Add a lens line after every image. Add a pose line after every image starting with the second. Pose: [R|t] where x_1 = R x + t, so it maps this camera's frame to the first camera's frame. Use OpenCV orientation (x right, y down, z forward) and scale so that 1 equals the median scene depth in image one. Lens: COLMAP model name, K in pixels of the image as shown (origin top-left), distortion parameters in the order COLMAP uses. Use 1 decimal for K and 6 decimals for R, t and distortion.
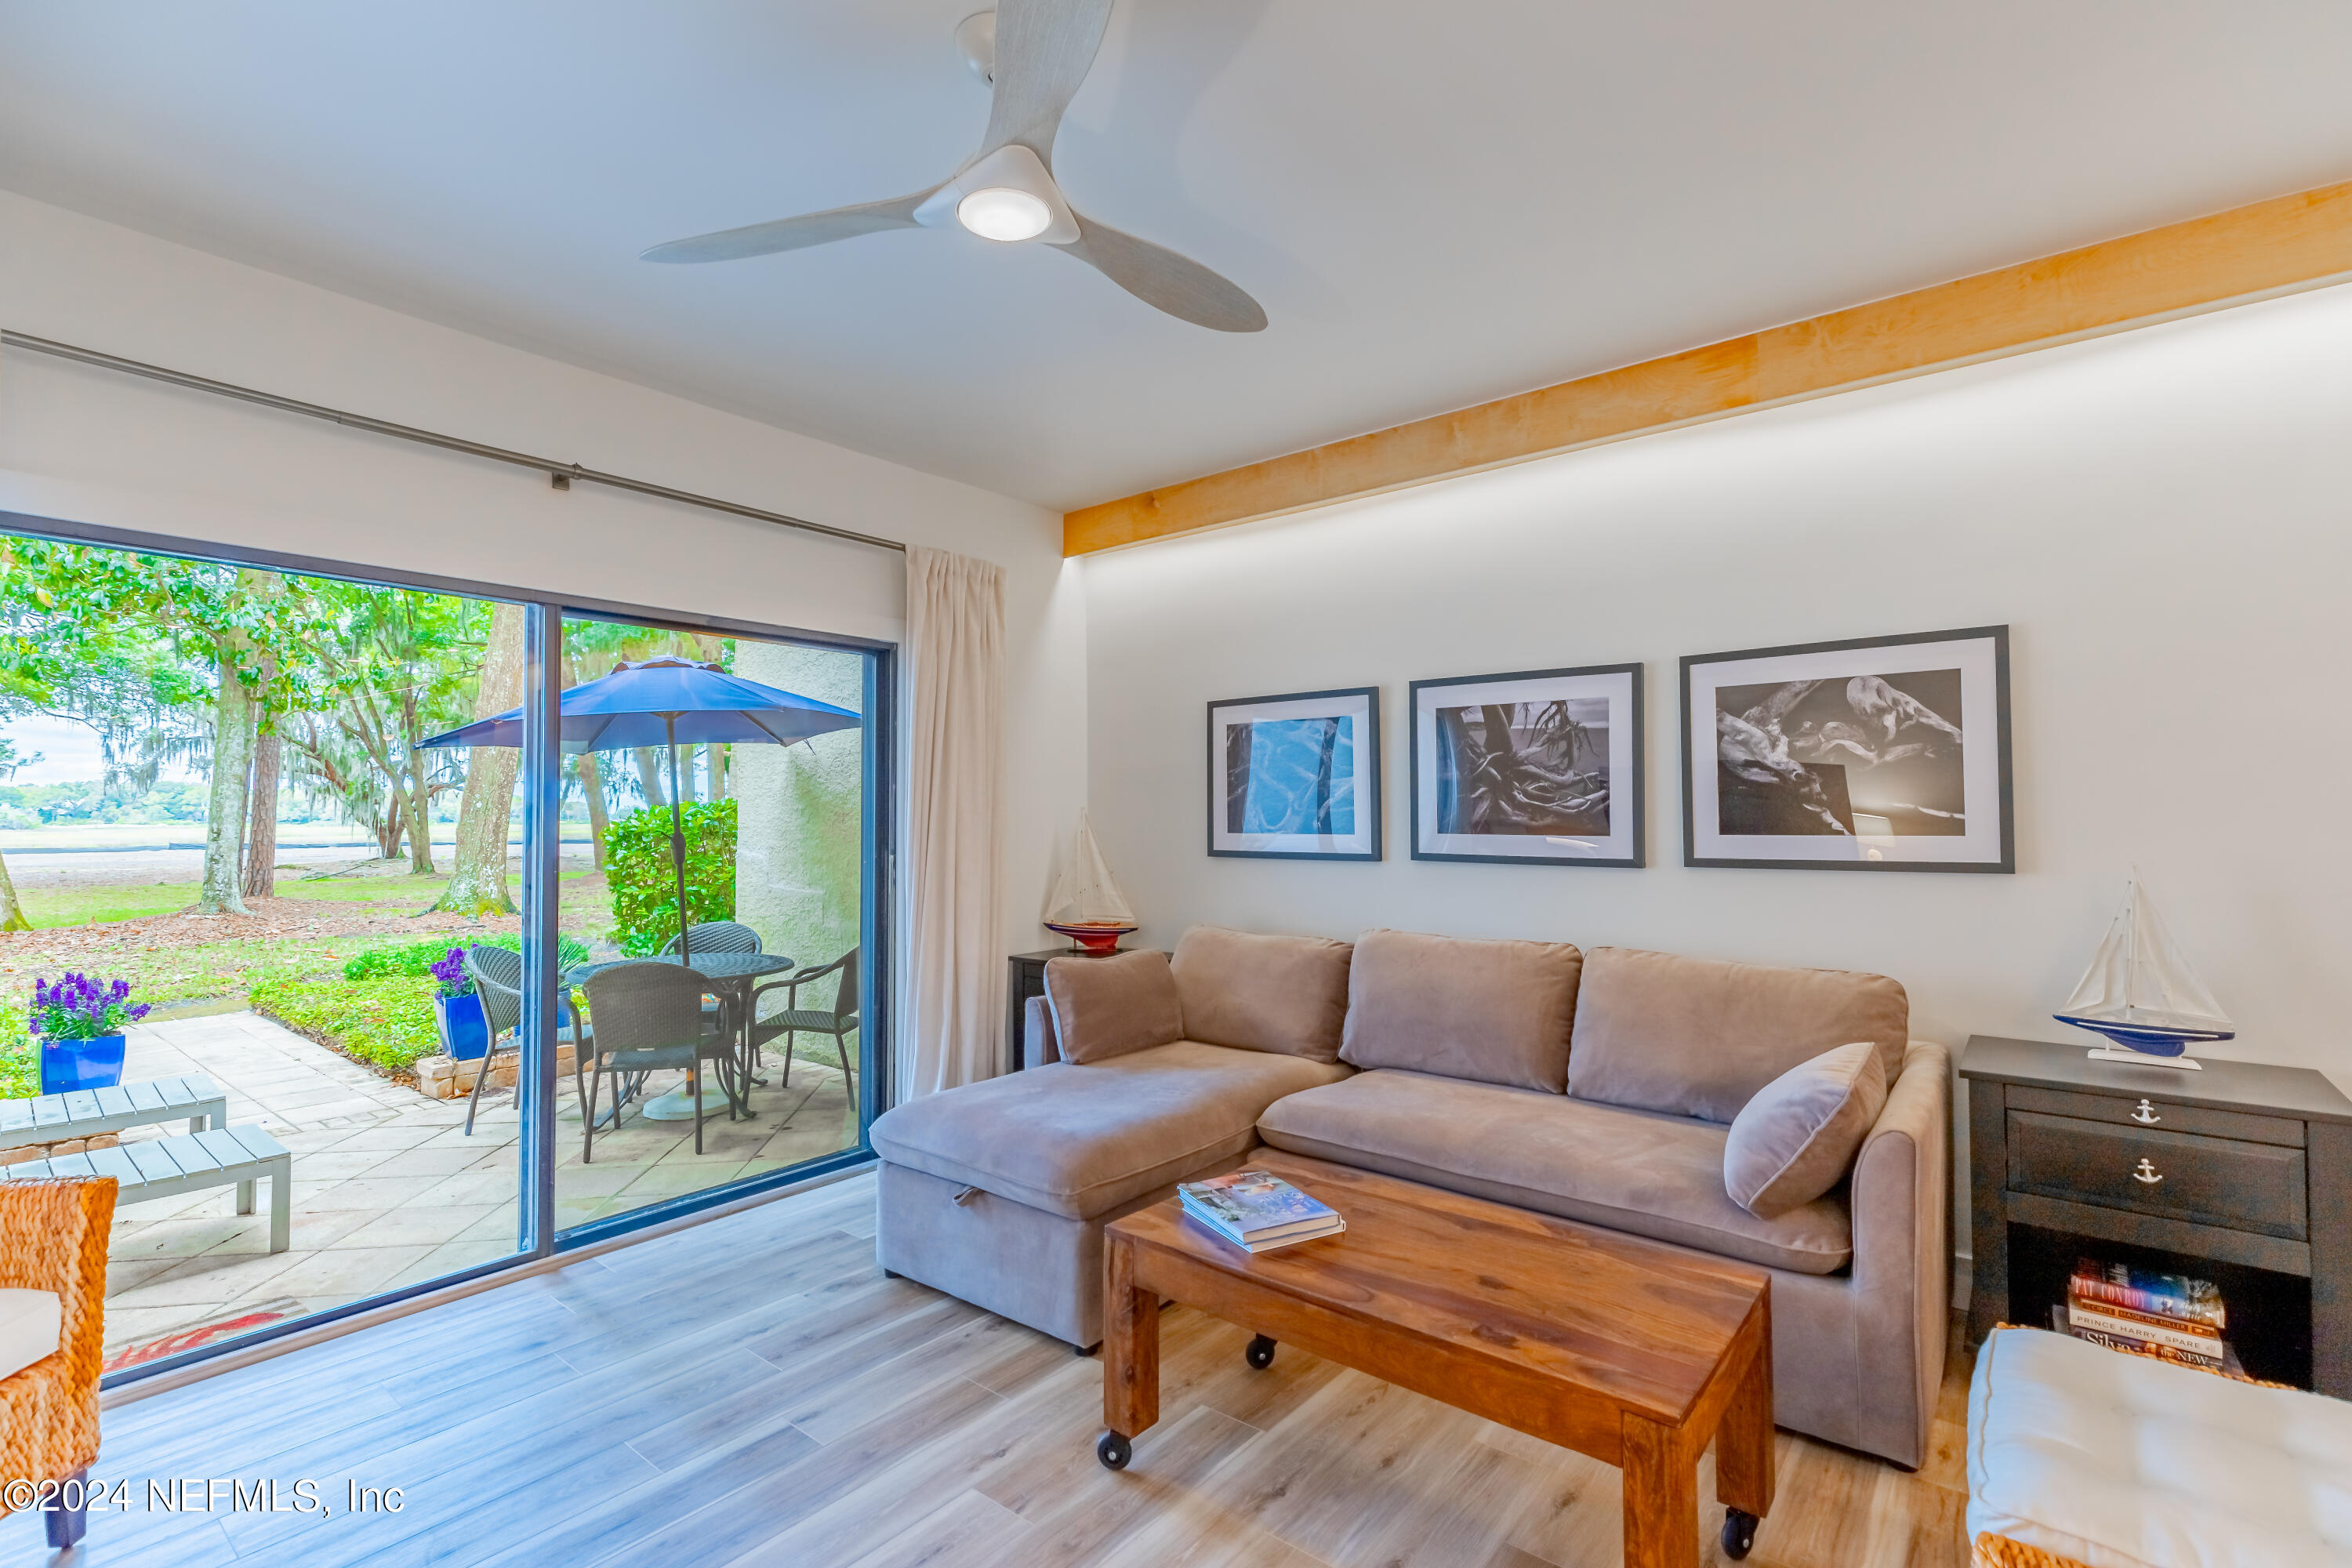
lens RADIAL K [[1056.9, 0, 1190.9], [0, 1056.9, 800.4], [0, 0, 1]] dist [0.006598, -0.002103]
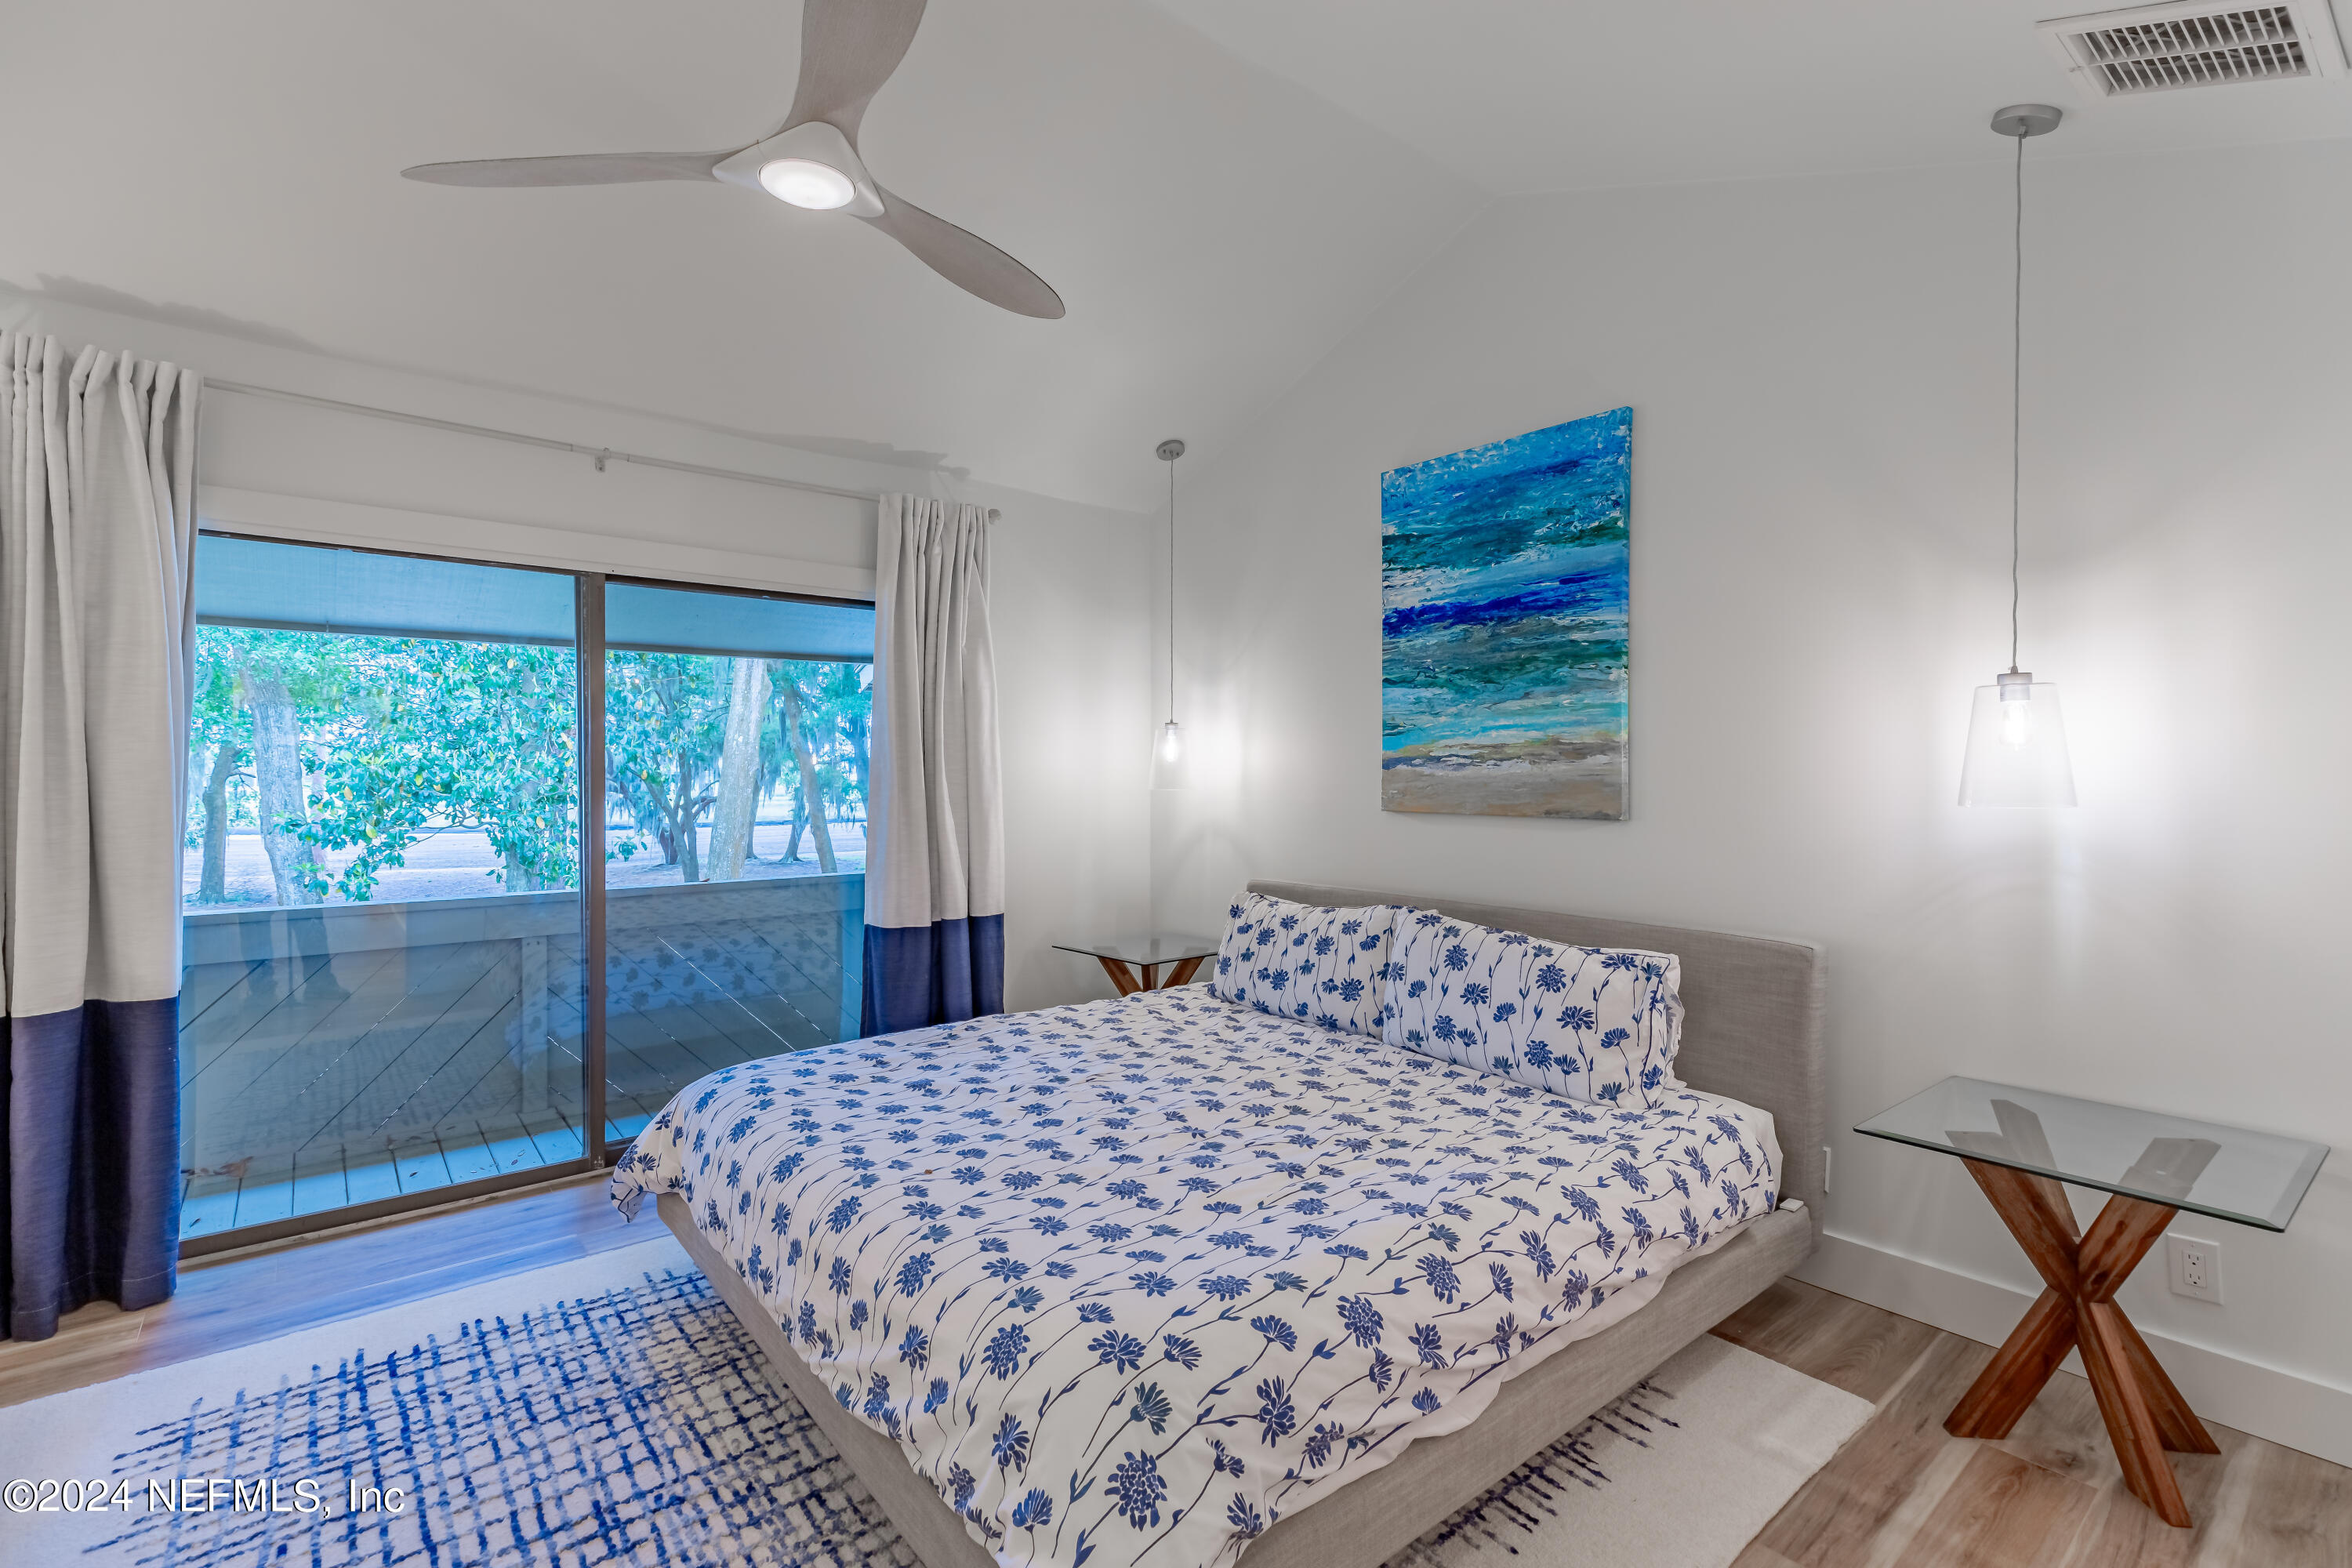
lens RADIAL K [[1056.9, 0, 1181.3], [0, 1056.9, 776.7], [0, 0, 1]] dist [0.006598, -0.002103]
pose [[0.978521, 0.003771, -0.206113, 0.149017], [0.000345, 0.999801, 0.019932, -0.742822], [0.206148, -0.019575, 0.978325, 0.066309]]
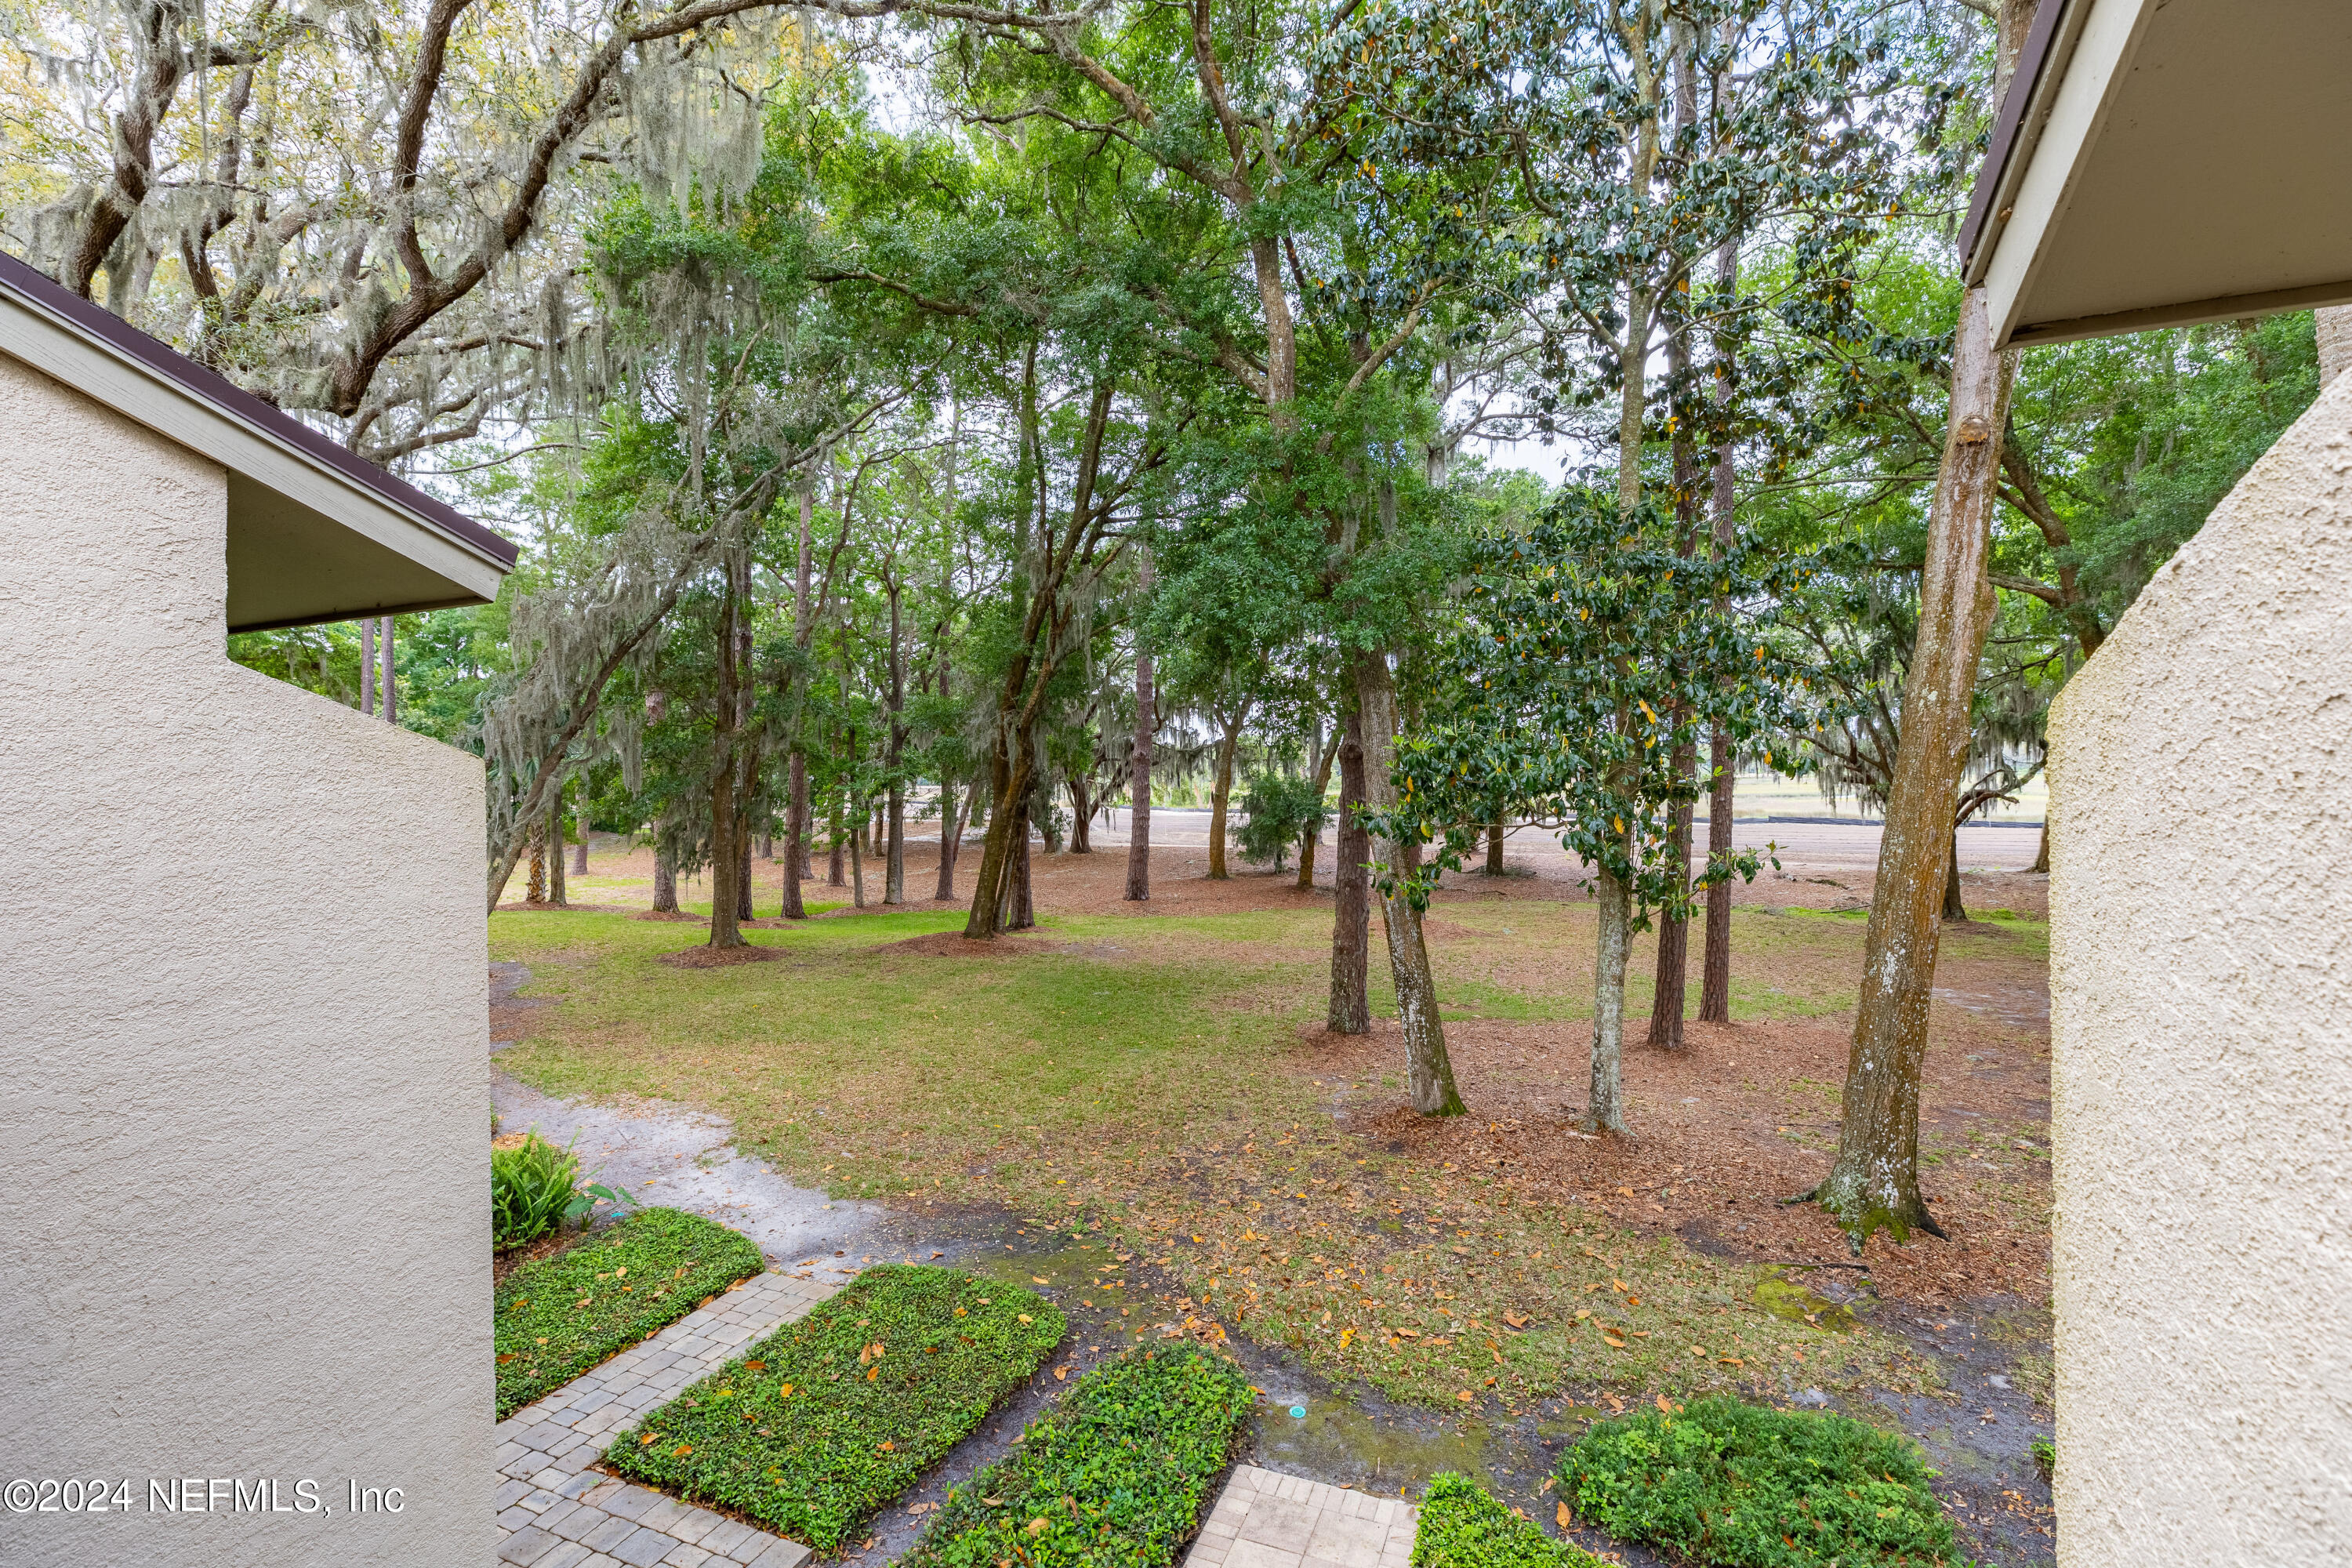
lens RADIAL K [[1056.9, 0, 1168.6], [0, 1056.9, 783.0], [0, 0, 1]] dist [0.006598, -0.002103]
pose [[0.264387, 0.011687, -0.964346, -0.451261], [0.024049, 0.999536, 0.018707, -0.698059], [0.964117, -0.028137, 0.263983, 1.323783]]
